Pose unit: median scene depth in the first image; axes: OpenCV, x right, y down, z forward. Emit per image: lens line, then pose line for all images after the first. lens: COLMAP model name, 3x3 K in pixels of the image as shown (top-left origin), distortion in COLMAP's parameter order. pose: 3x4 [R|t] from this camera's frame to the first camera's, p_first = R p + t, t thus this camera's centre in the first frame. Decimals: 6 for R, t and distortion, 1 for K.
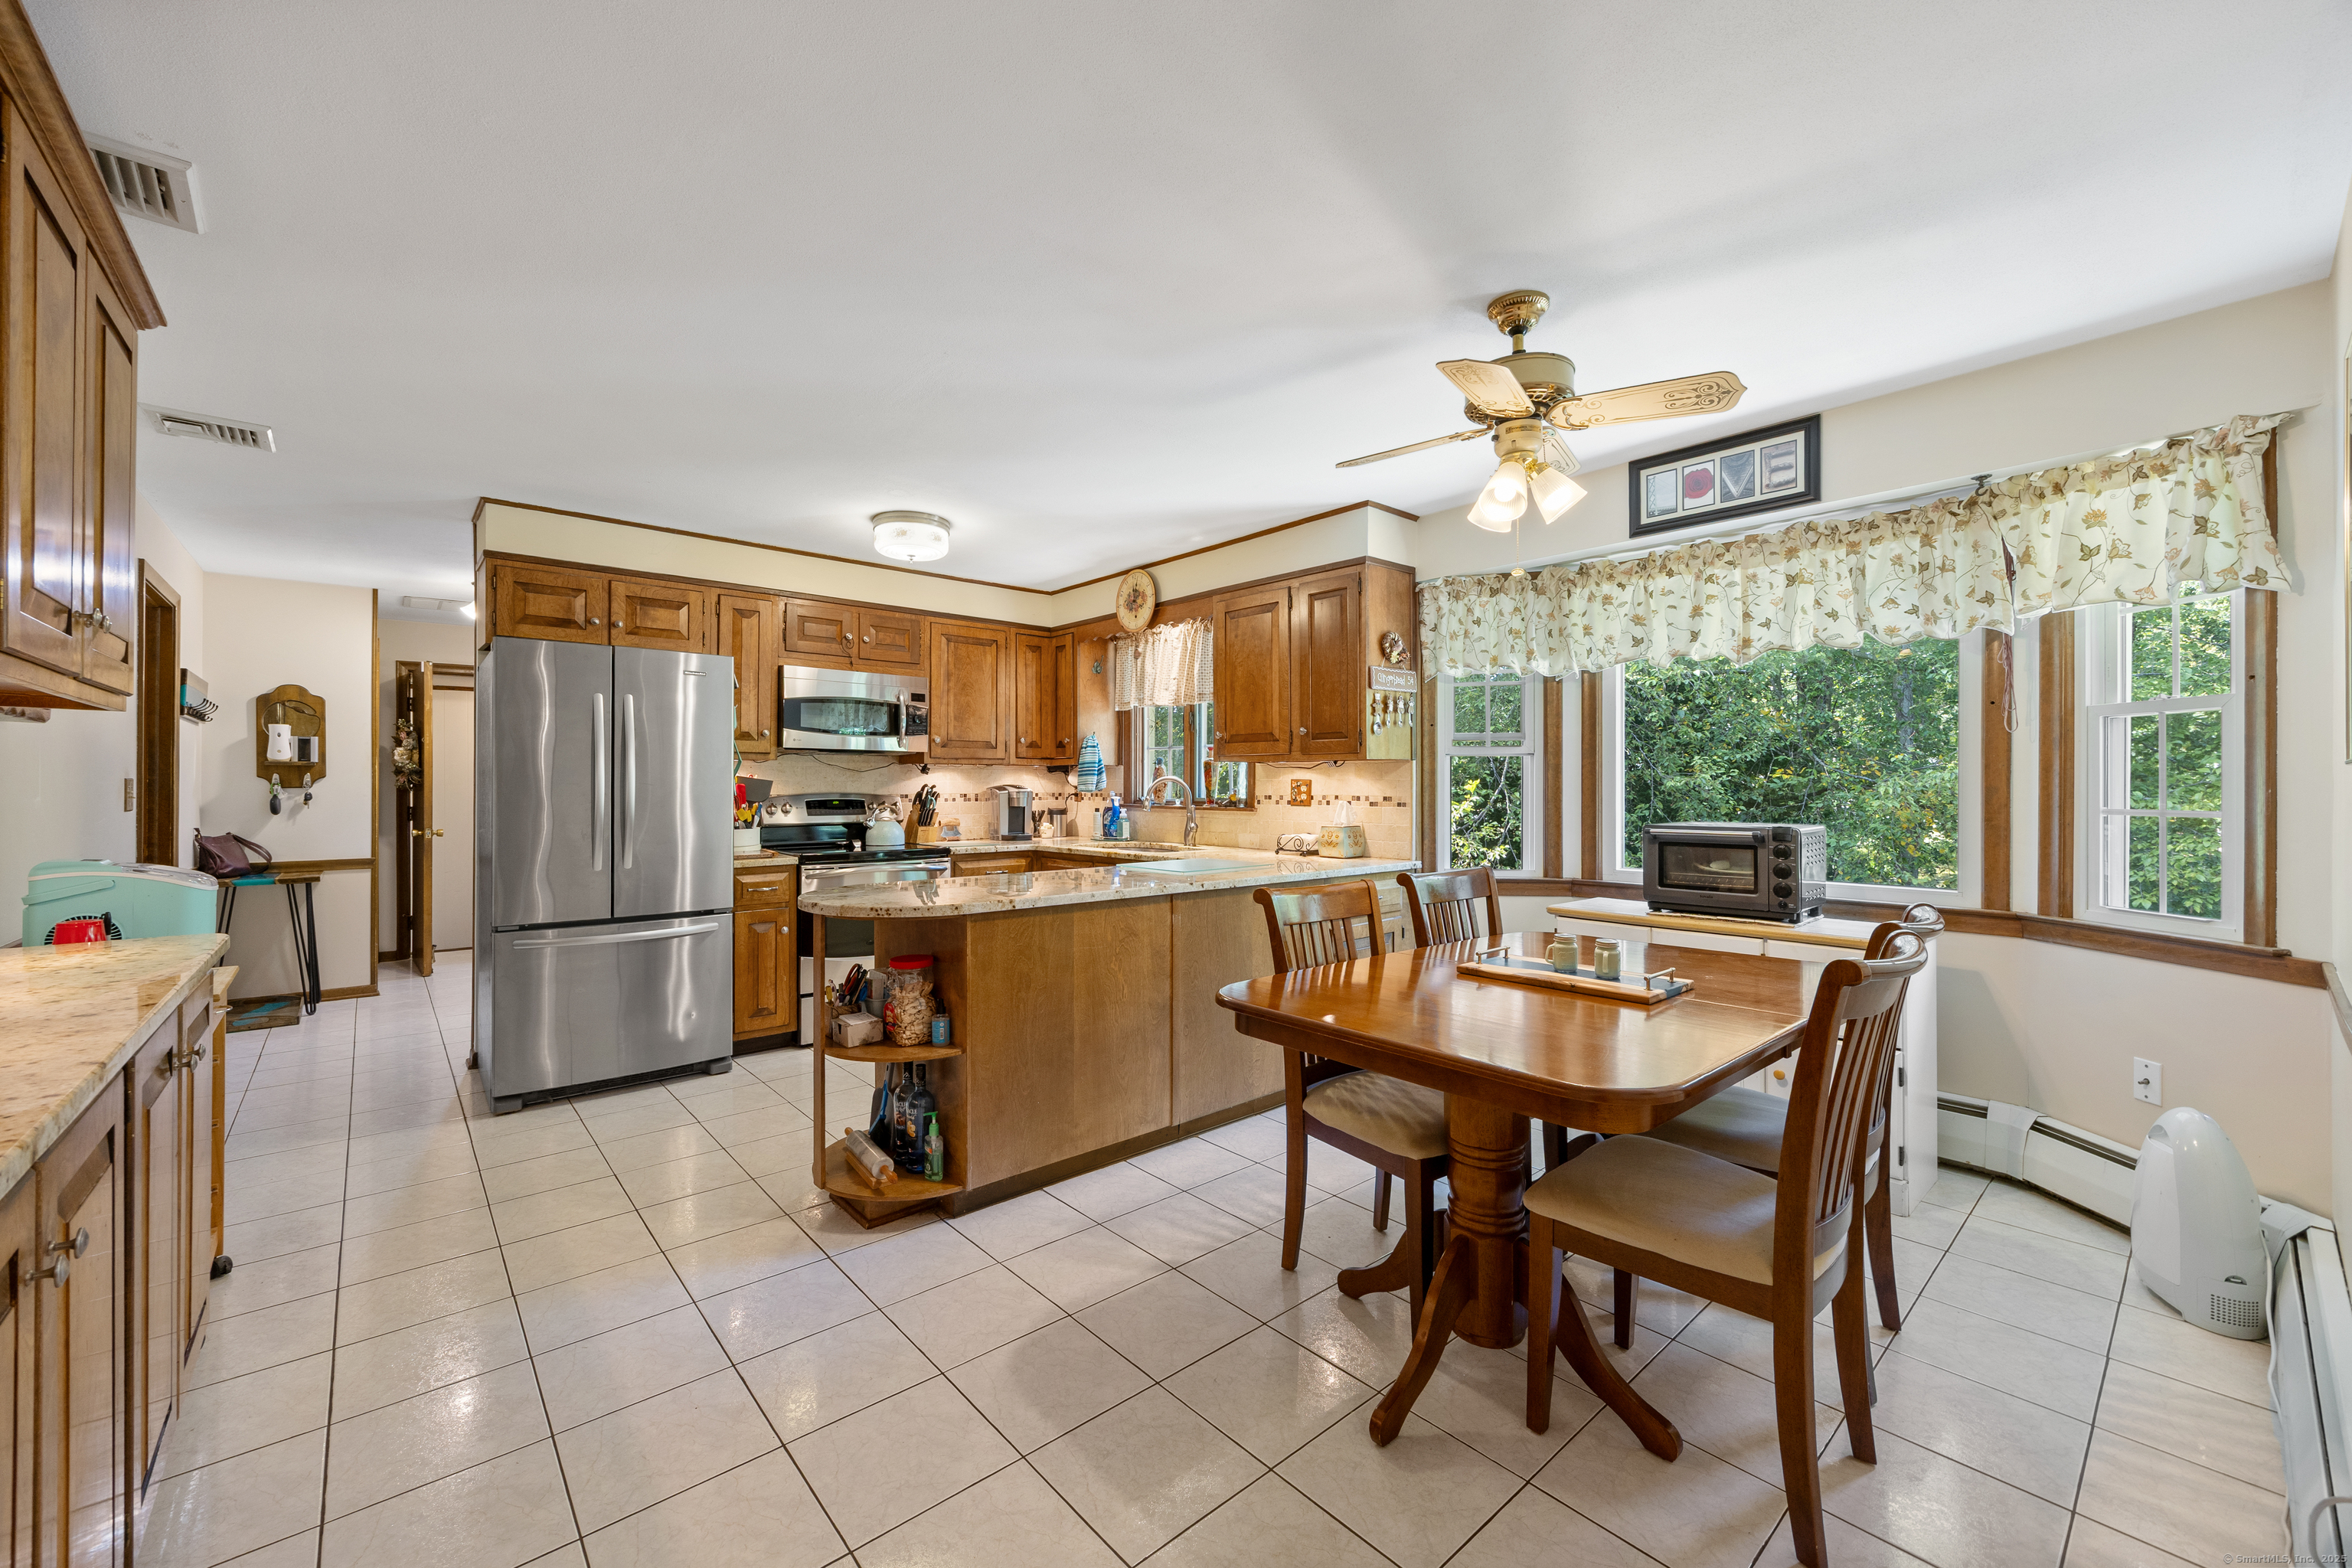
lens RADIAL K [[928.8, 0, 1174.9], [0, 928.8, 779.4], [0, 0, 1]] dist [0.001088, -0.000019]
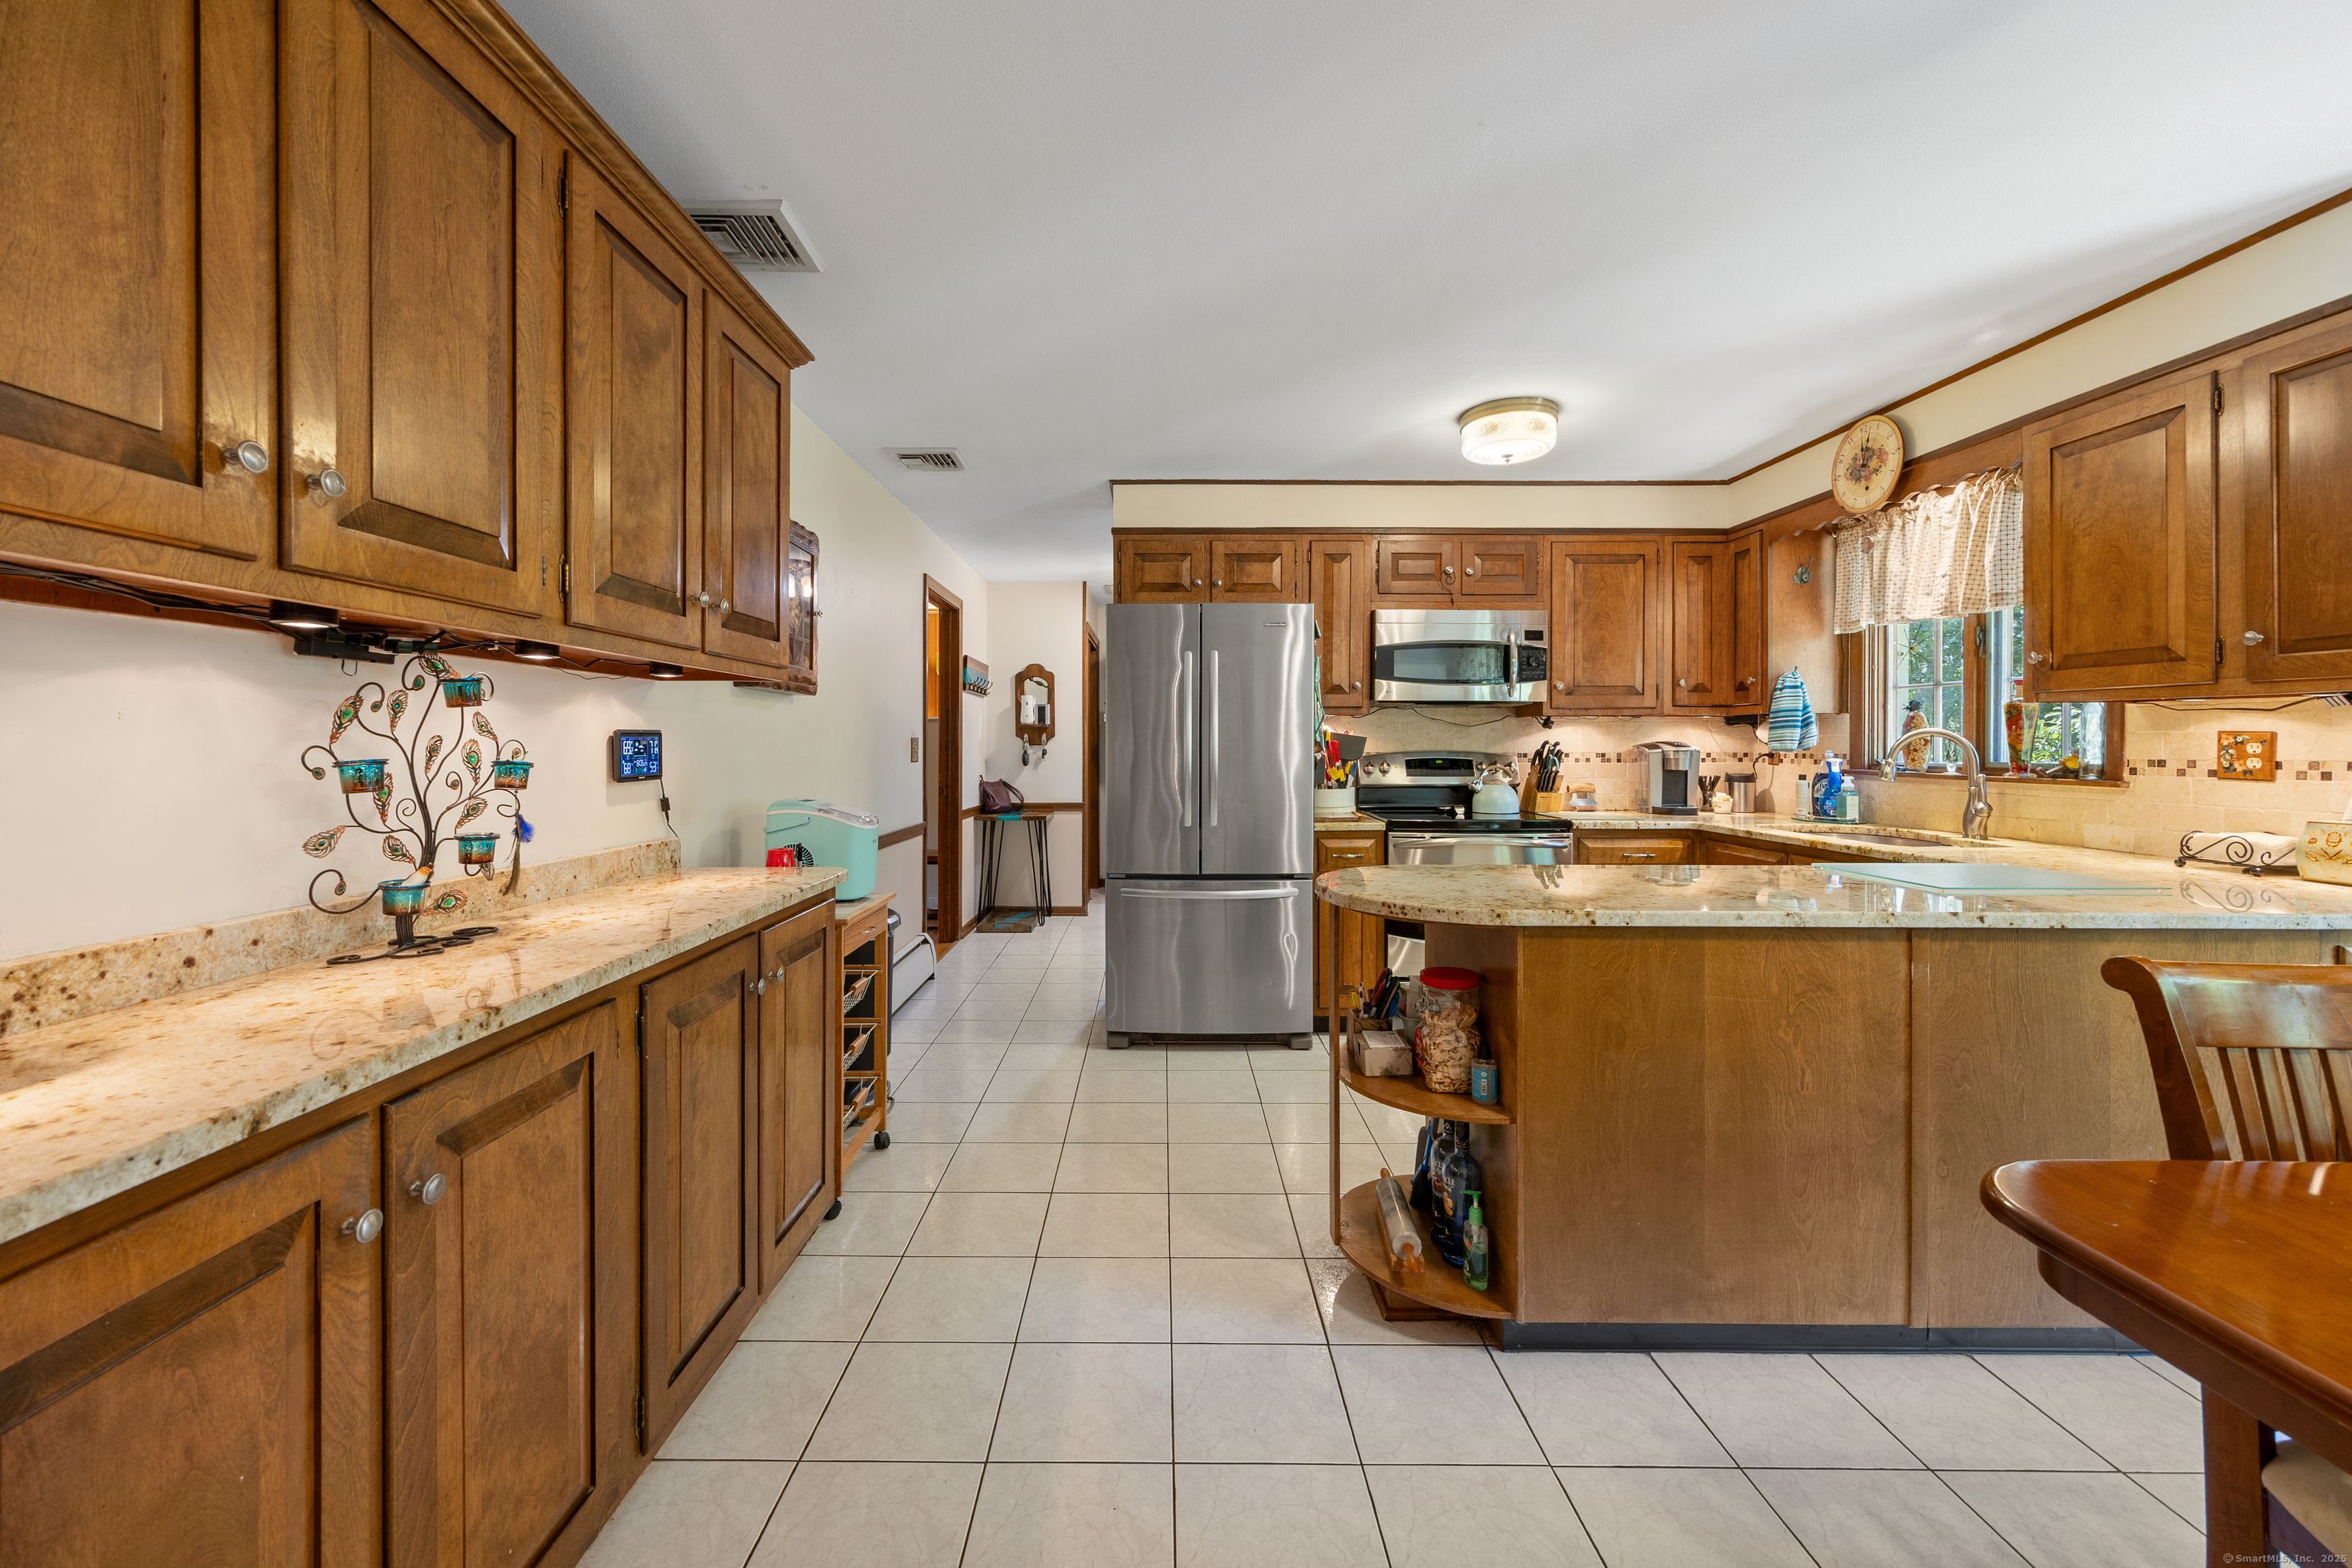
lens RADIAL K [[928.8, 0, 1156.4], [0, 928.8, 745.9], [0, 0, 1]] dist [0.001088, -0.000019]
pose [[0.748338, 0.001703, -0.663315, 0.022882], [0.003909, 0.999968, 0.006976, 0.002799], [0.663306, -0.007814, 0.748307, 0.196539]]
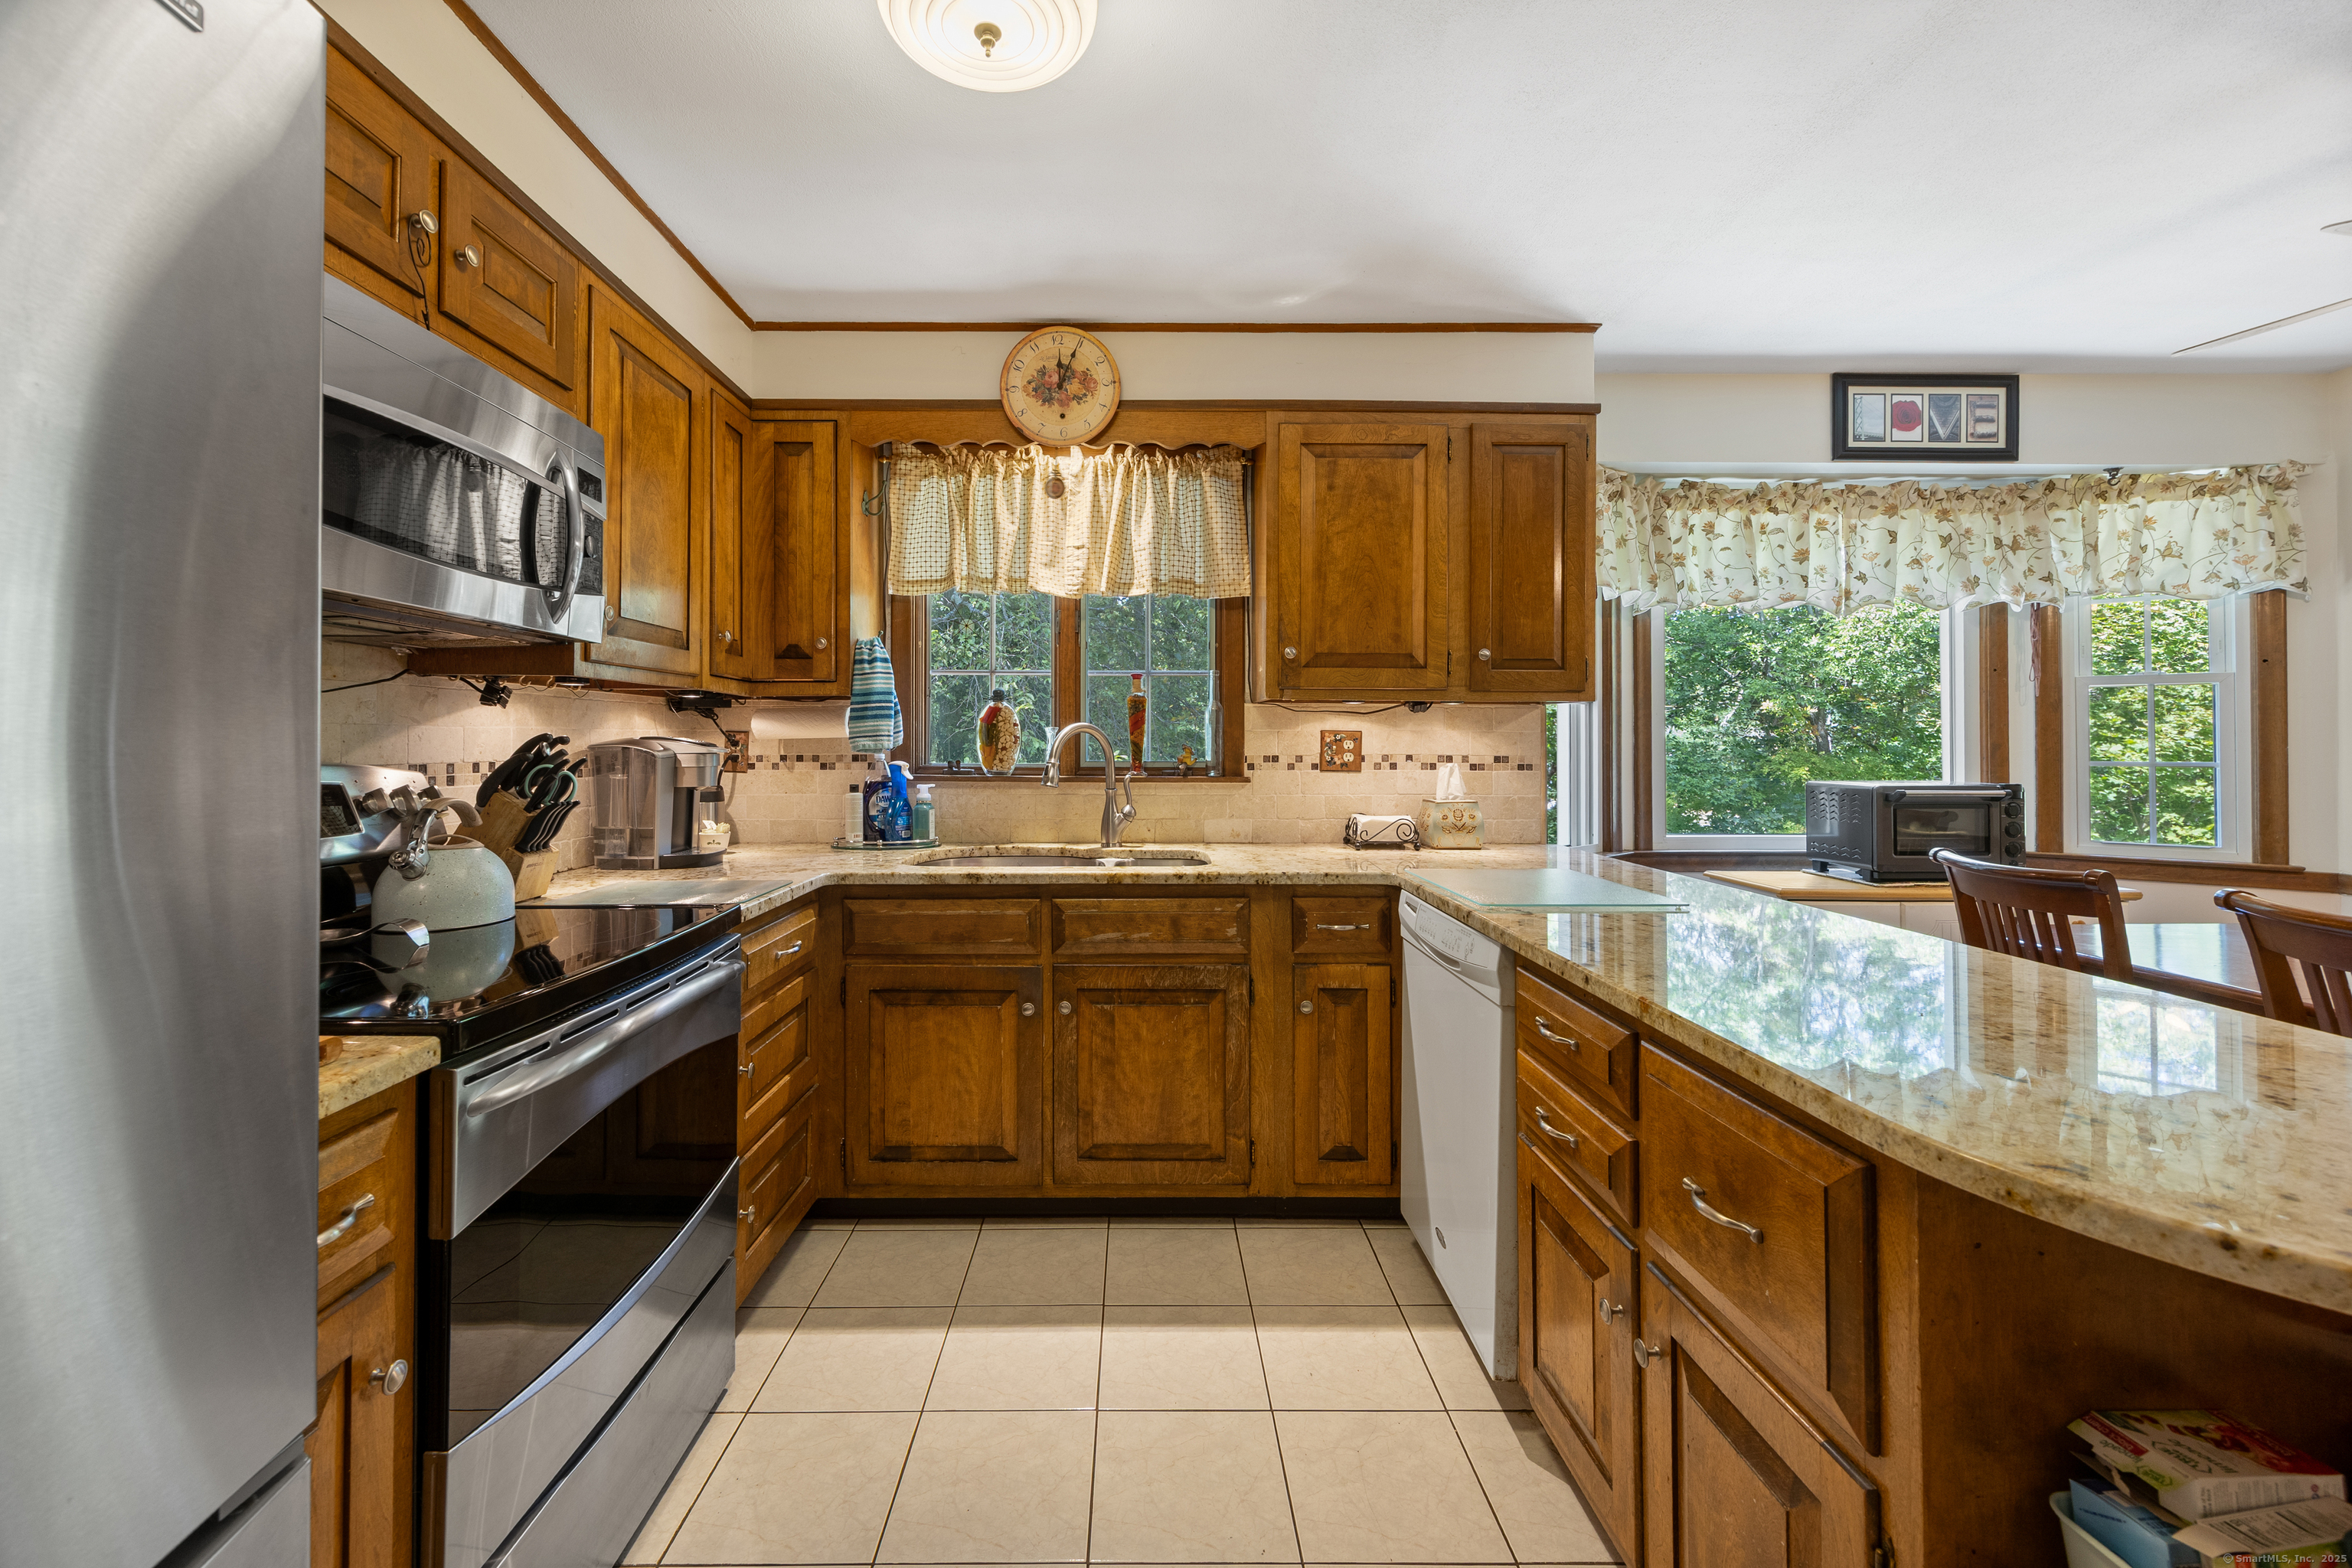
lens RADIAL K [[928.8, 0, 1150.4], [0, 928.8, 727.6], [0, 0, 1]] dist [0.001088, -0.000019]
pose [[0.651691, 0.015271, 0.758331, -0.488844], [-0.006579, 0.999873, -0.014481, 0.008987], [-0.758456, 0.004449, 0.651709, 0.751743]]
